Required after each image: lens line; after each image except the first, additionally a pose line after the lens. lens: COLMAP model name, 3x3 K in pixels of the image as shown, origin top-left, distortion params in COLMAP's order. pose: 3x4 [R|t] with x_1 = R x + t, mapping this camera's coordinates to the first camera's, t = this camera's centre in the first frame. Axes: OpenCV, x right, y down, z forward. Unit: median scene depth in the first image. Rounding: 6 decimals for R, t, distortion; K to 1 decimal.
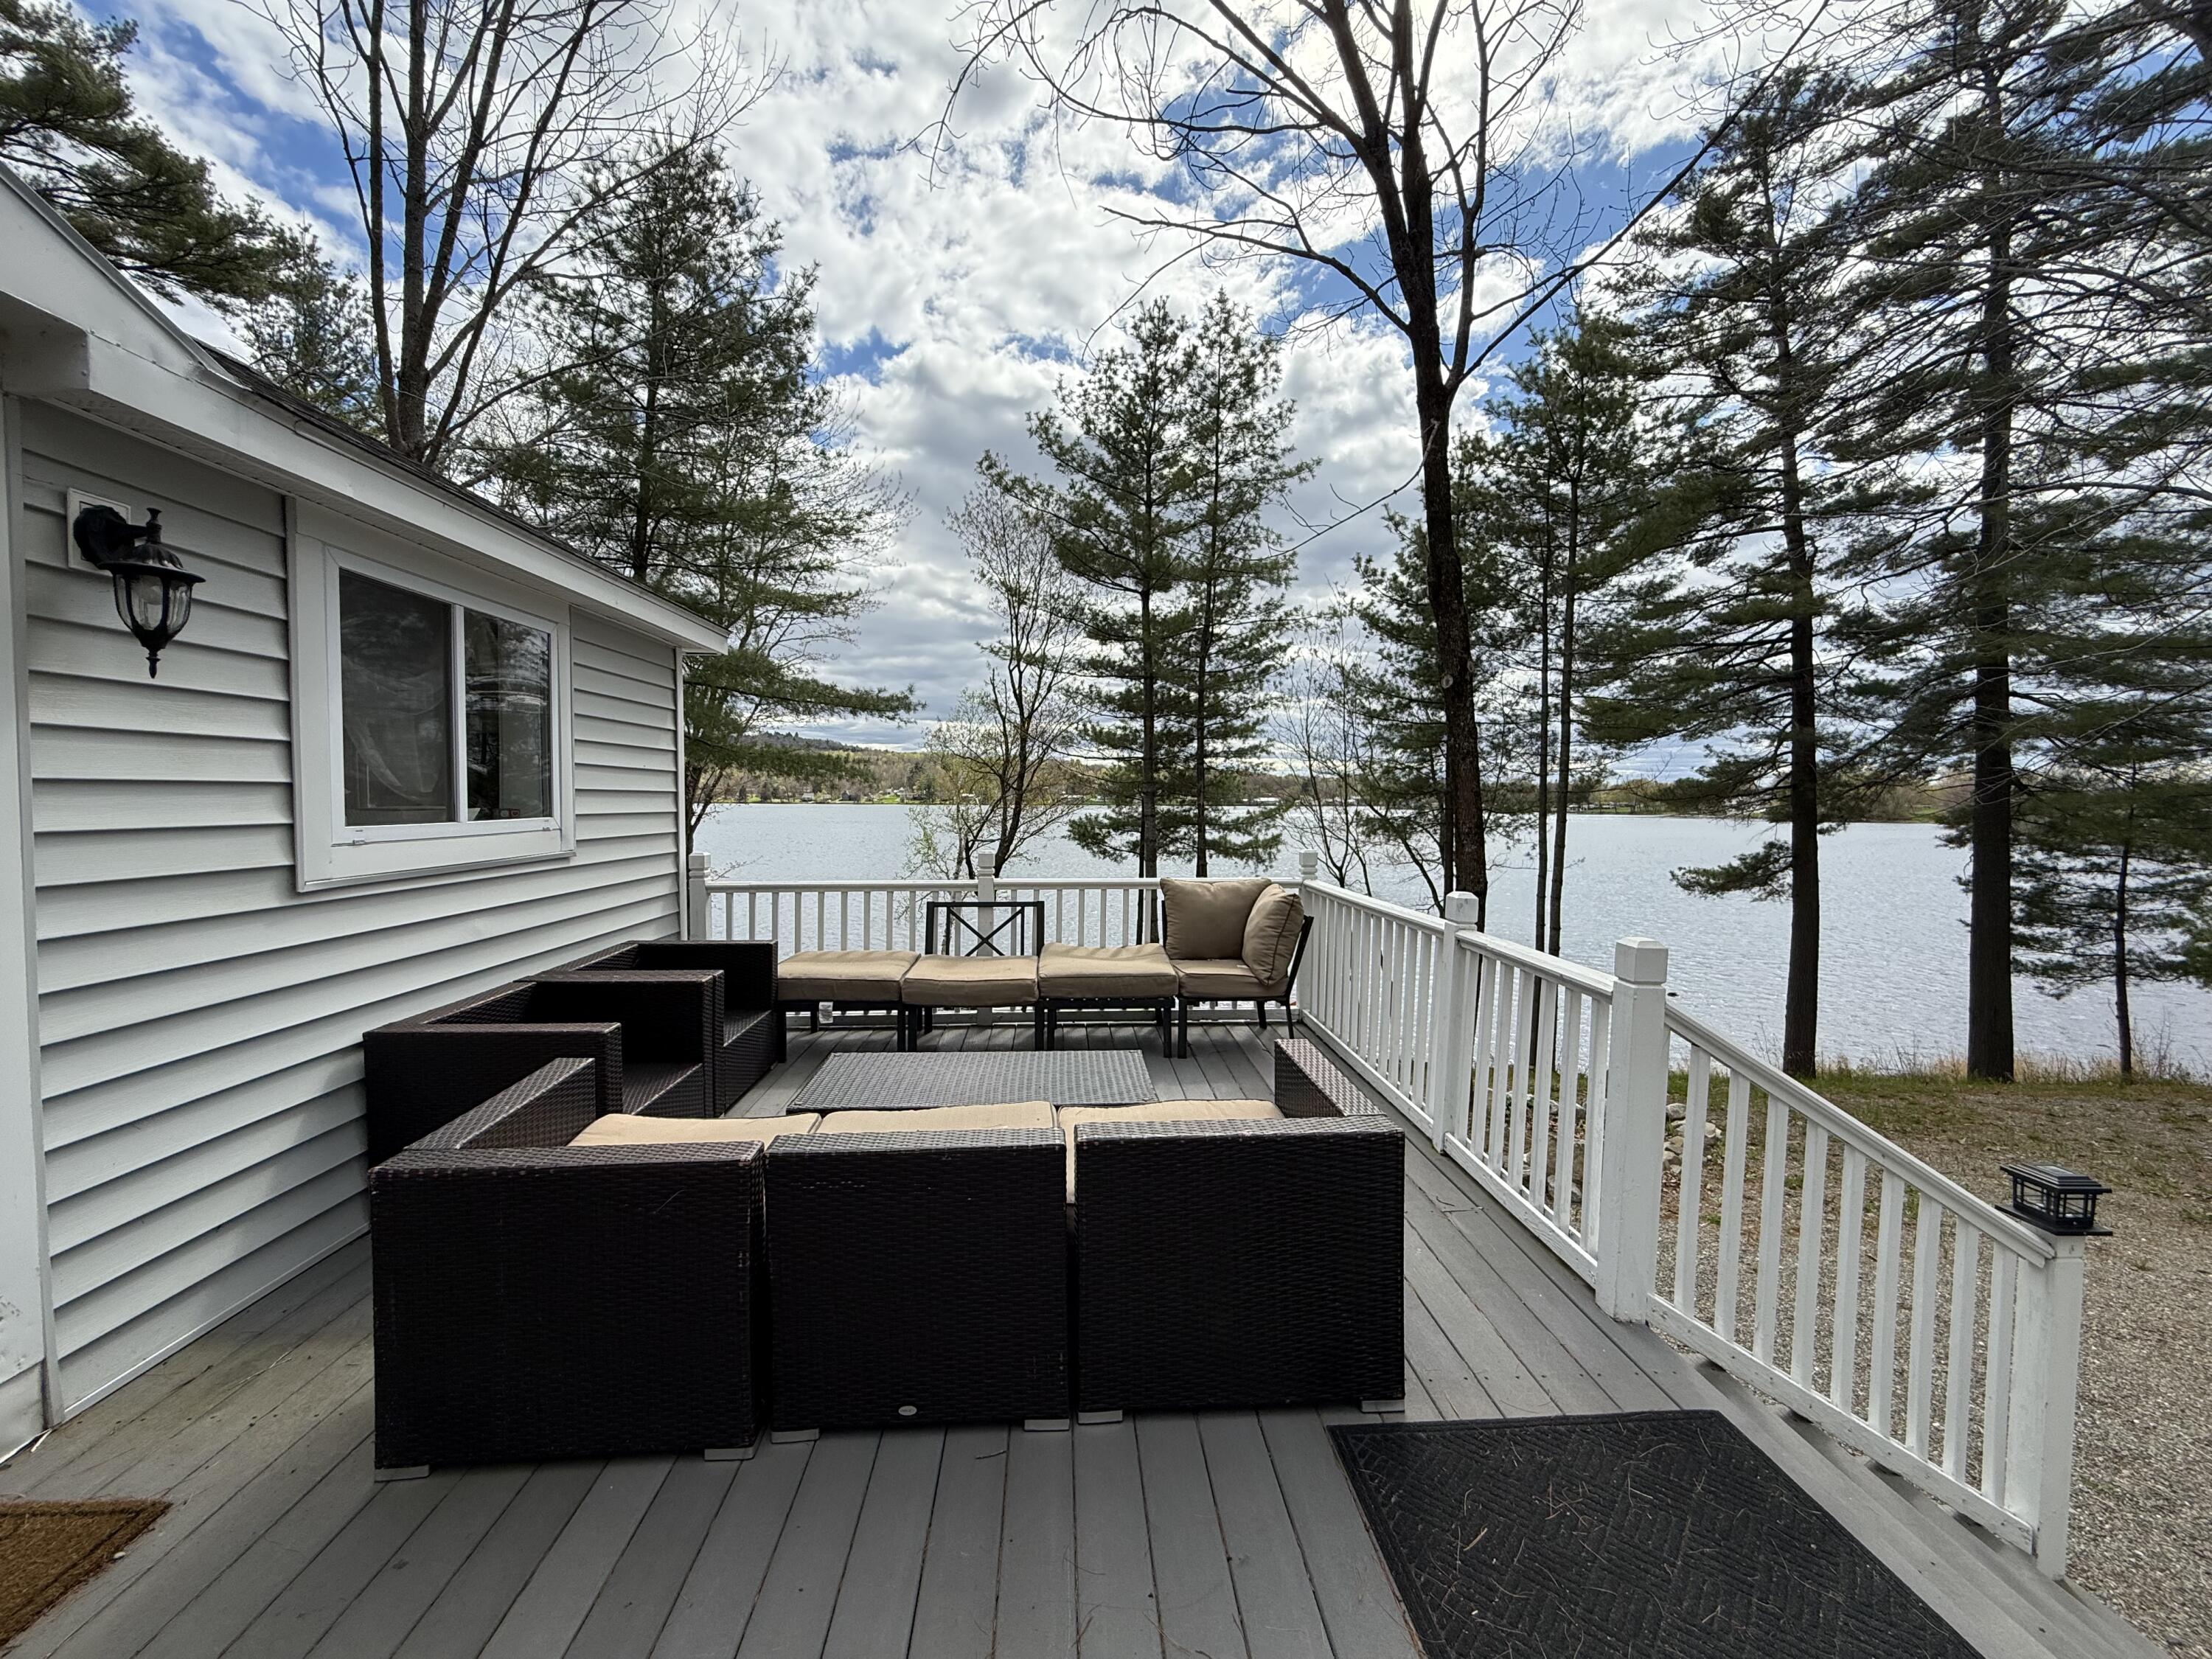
lens RADIAL K [[881.2, 0, 1102.9], [0, 881.2, 829.5], [0, 0, 1]] dist [-0.001543, -0.000286]
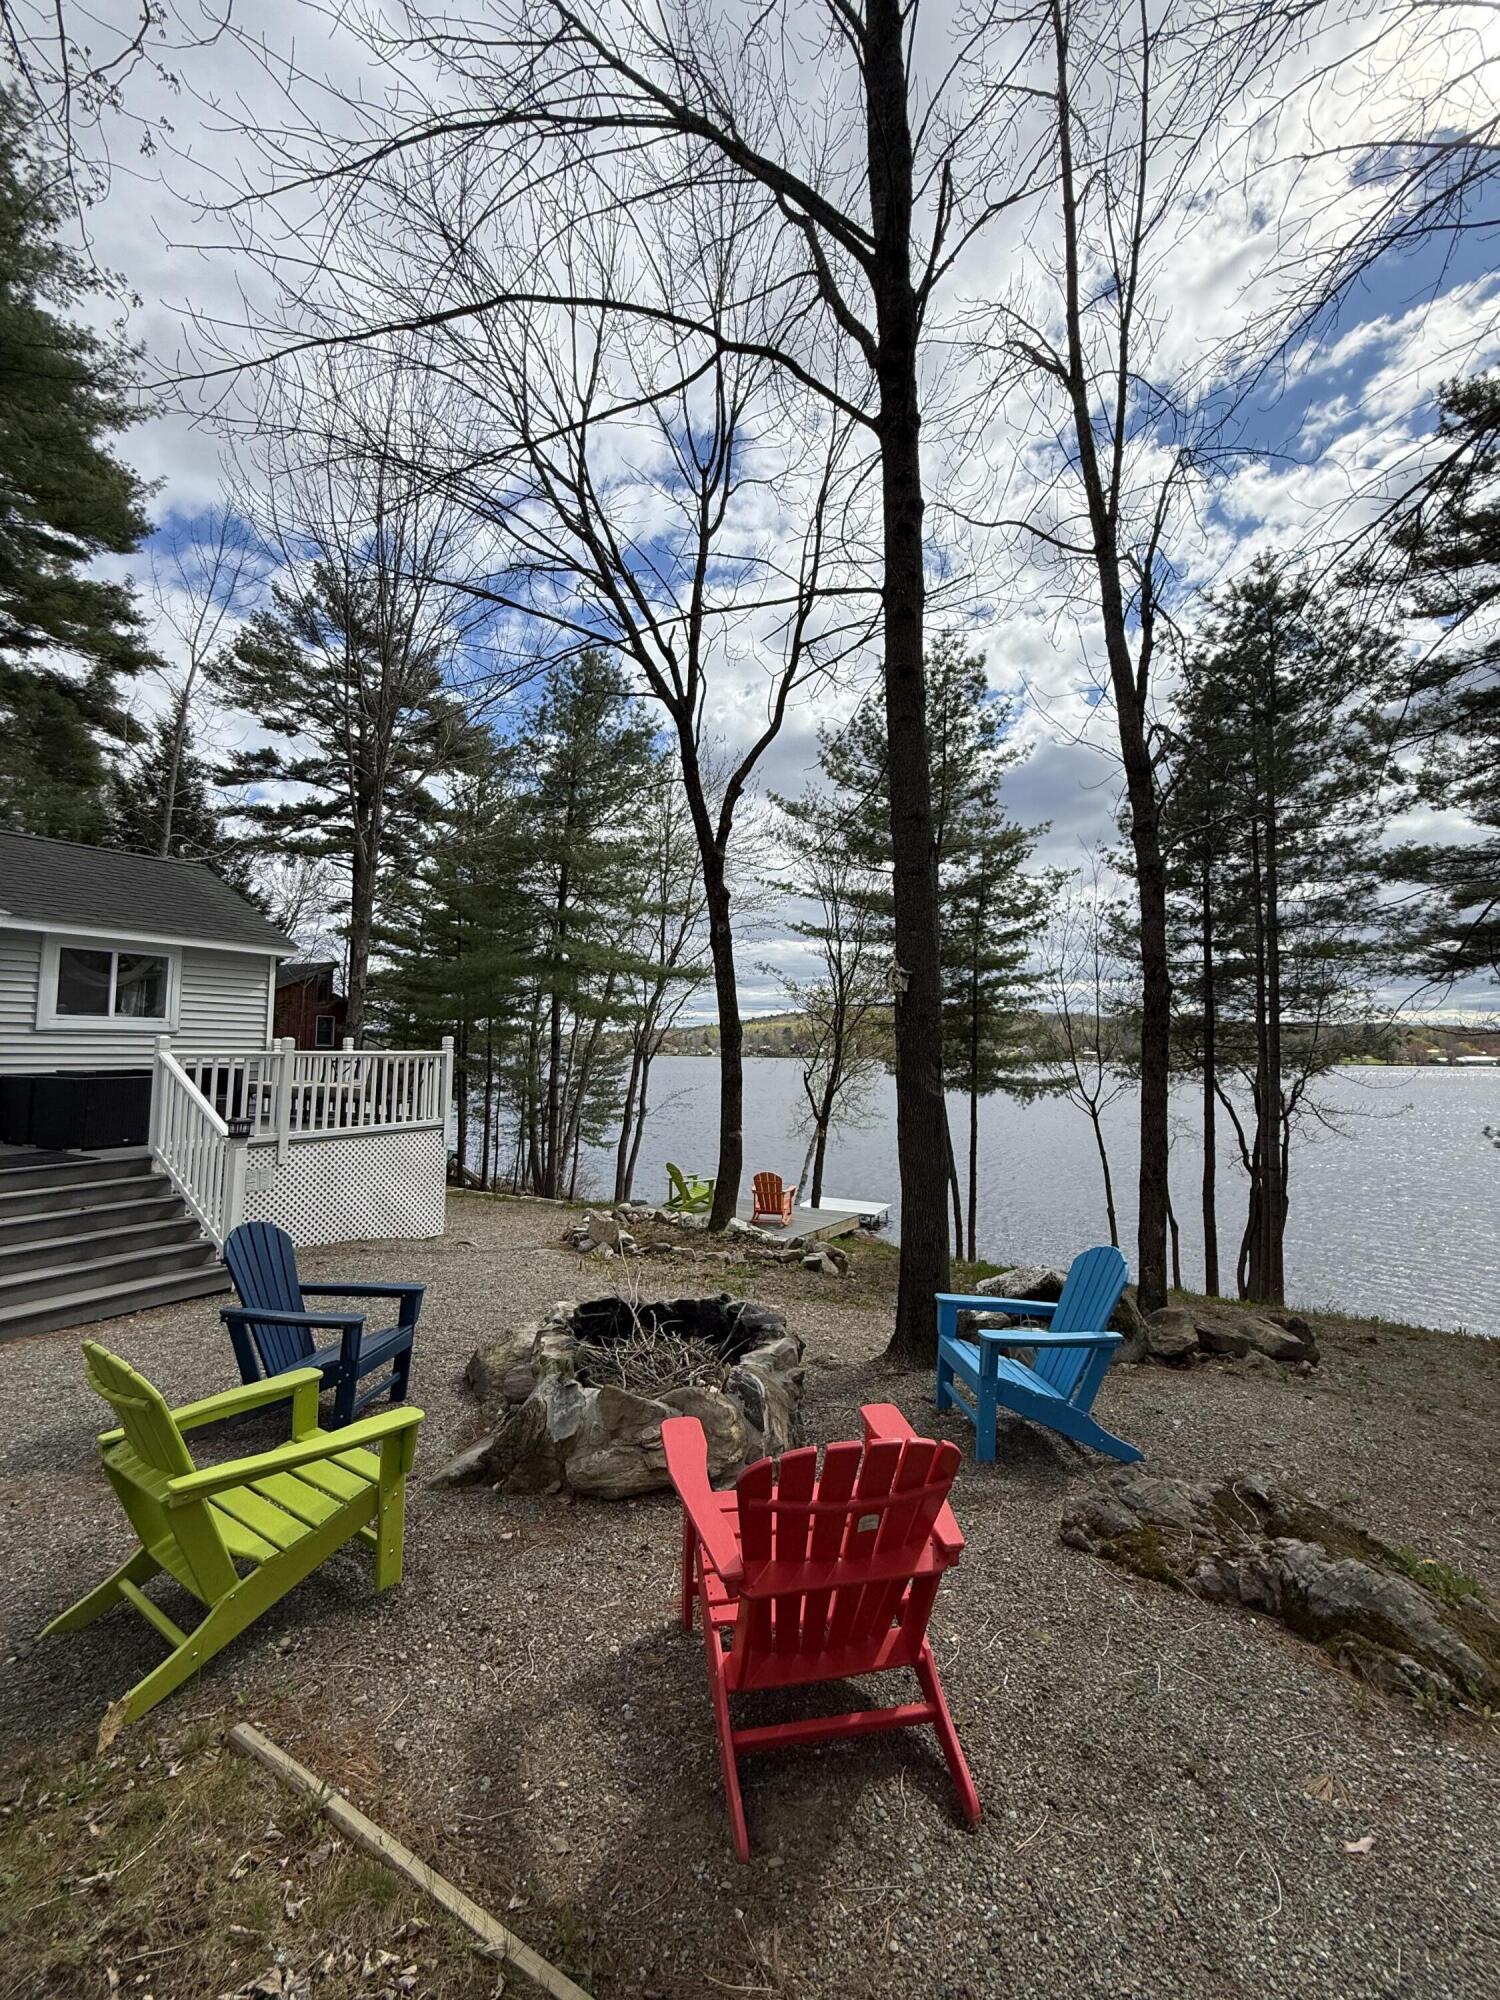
lens RADIAL K [[796.7, 0, 758.8], [0, 796.7, 995.5], [0, 0, 1]] dist [-0.001543, -0.000286]
pose [[0.847890, -0.030442, -0.529298, 0.458367], [-0.028875, 0.994217, -0.103437, 0.023748], [0.529386, 0.102987, 0.842107, -0.036346]]
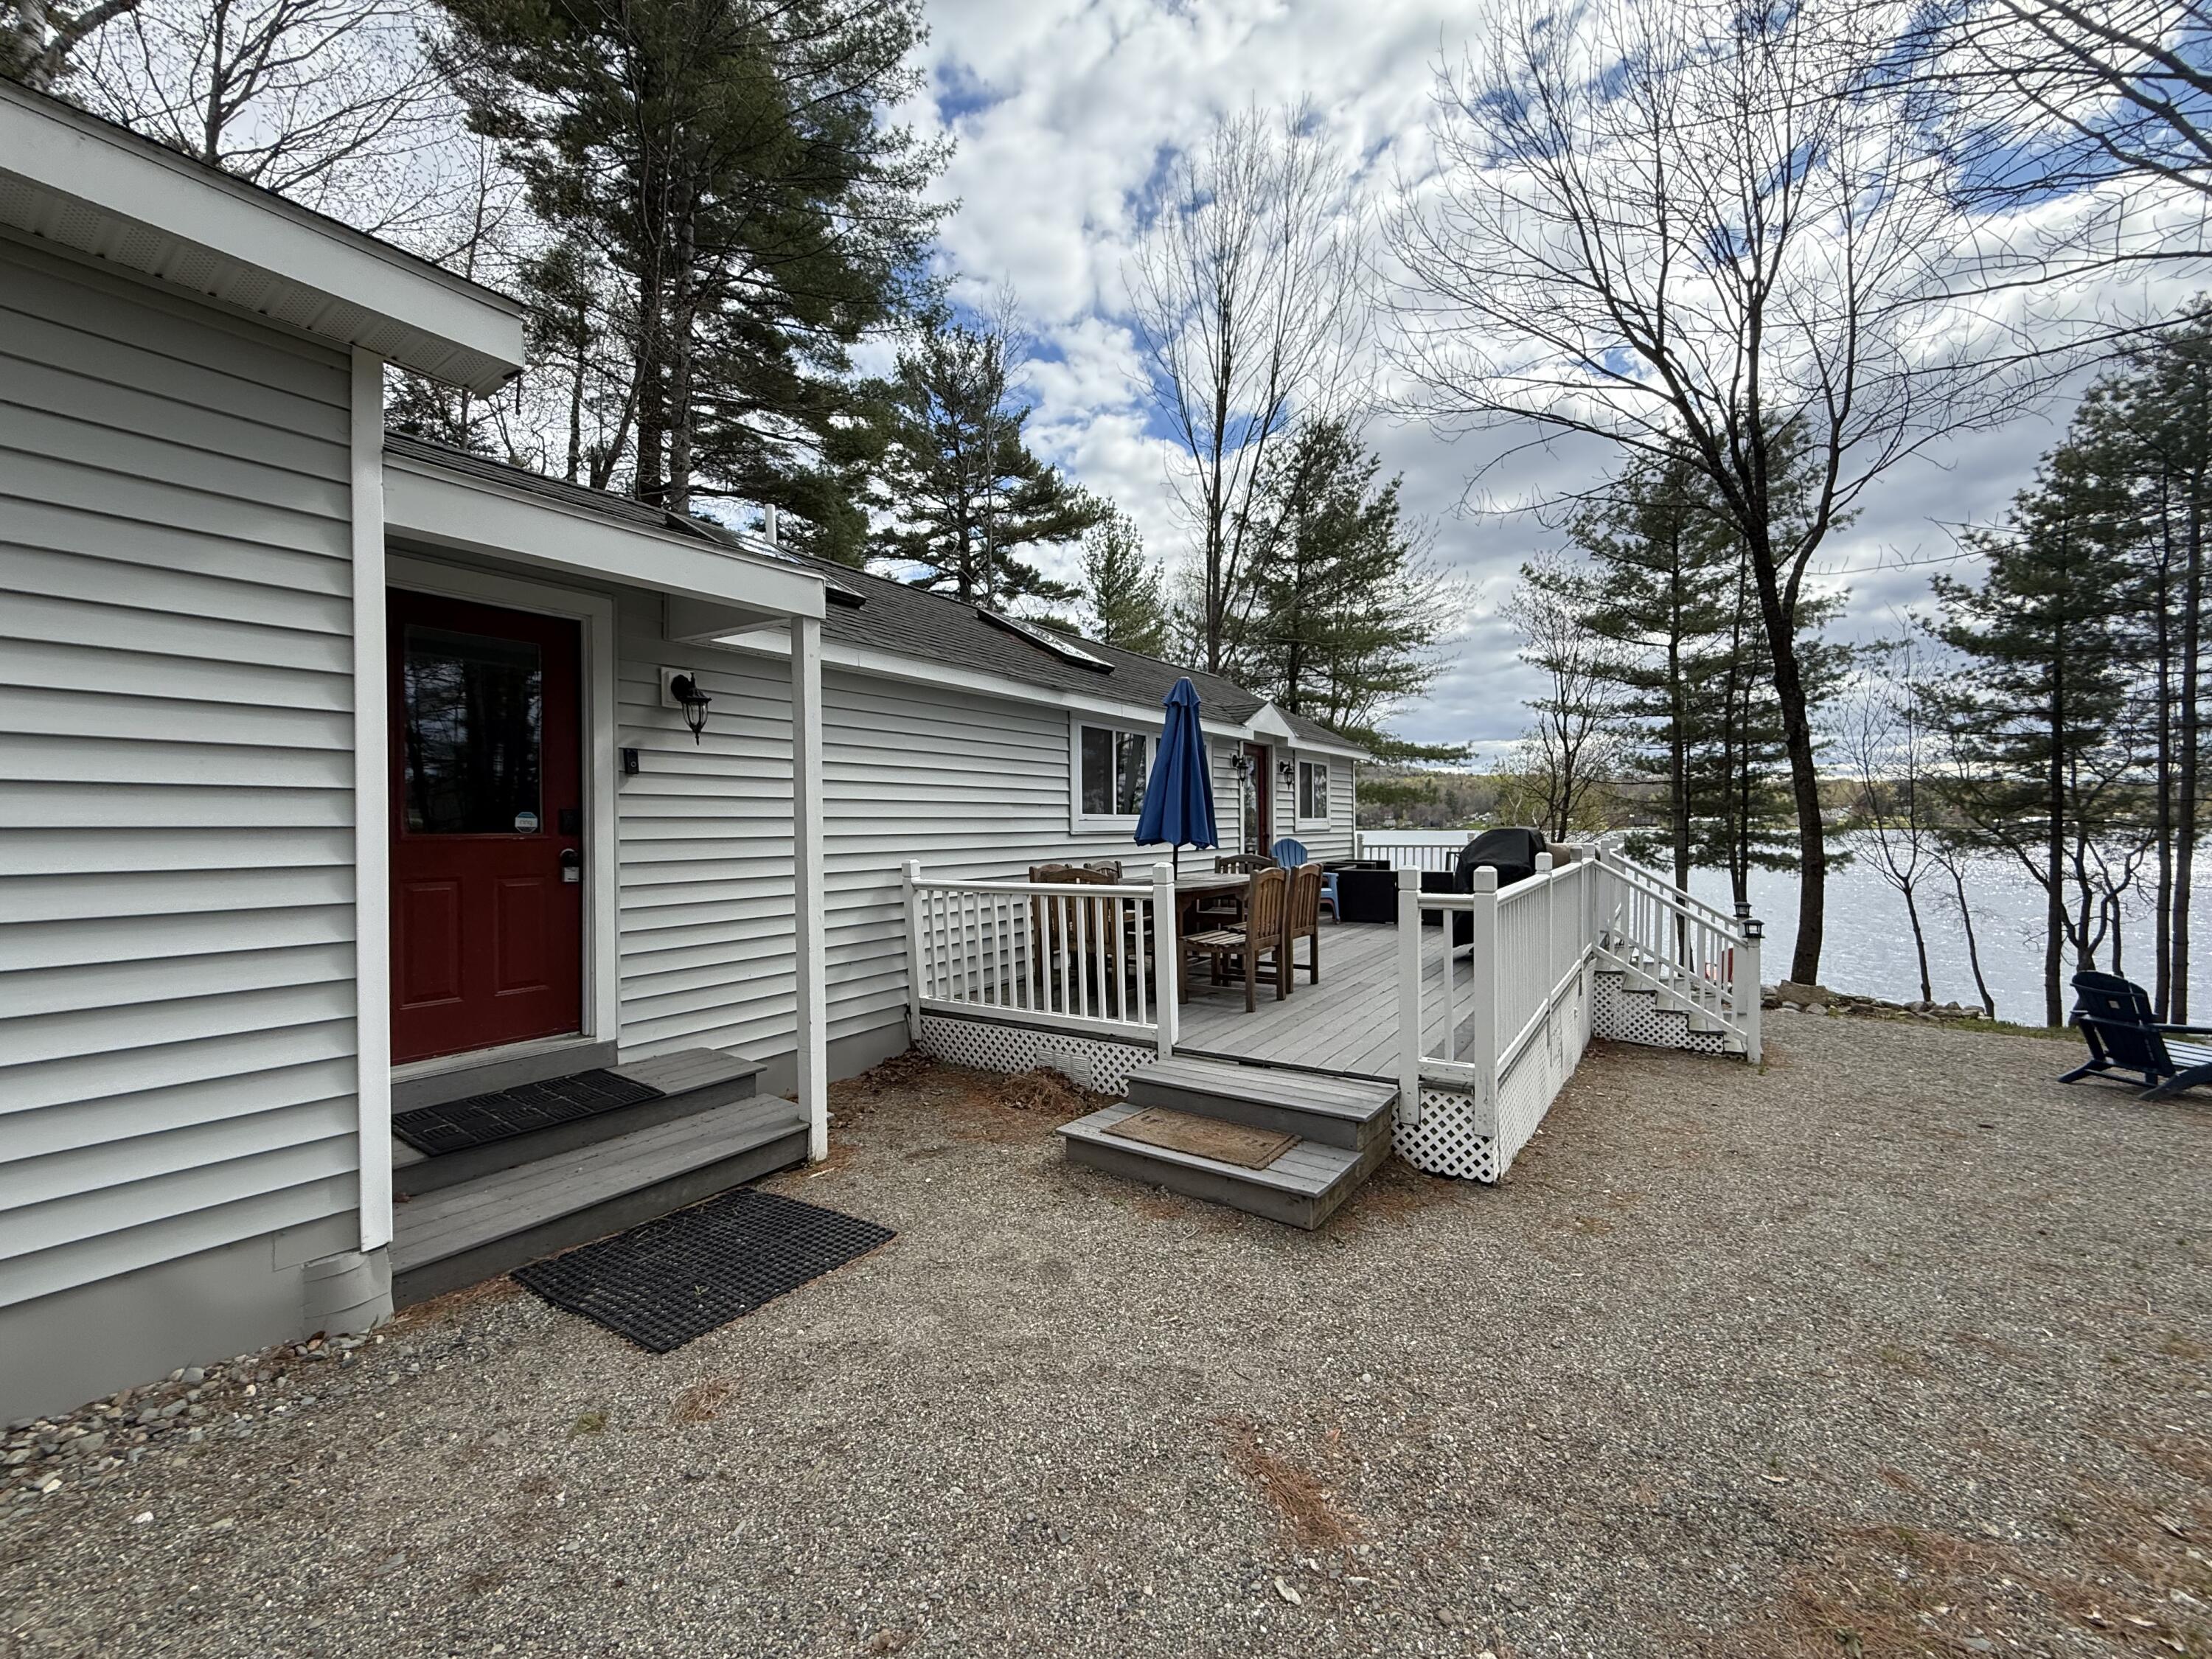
lens RADIAL K [[881.2, 0, 1102.9], [0, 881.2, 829.5], [0, 0, 1]] dist [-0.001543, -0.000286]
pose [[0.800486, -0.004884, -0.599332, 0.136440], [-0.010956, 0.999680, -0.022780, 0.017889], [0.599252, 0.024801, 0.800176, -0.408496]]
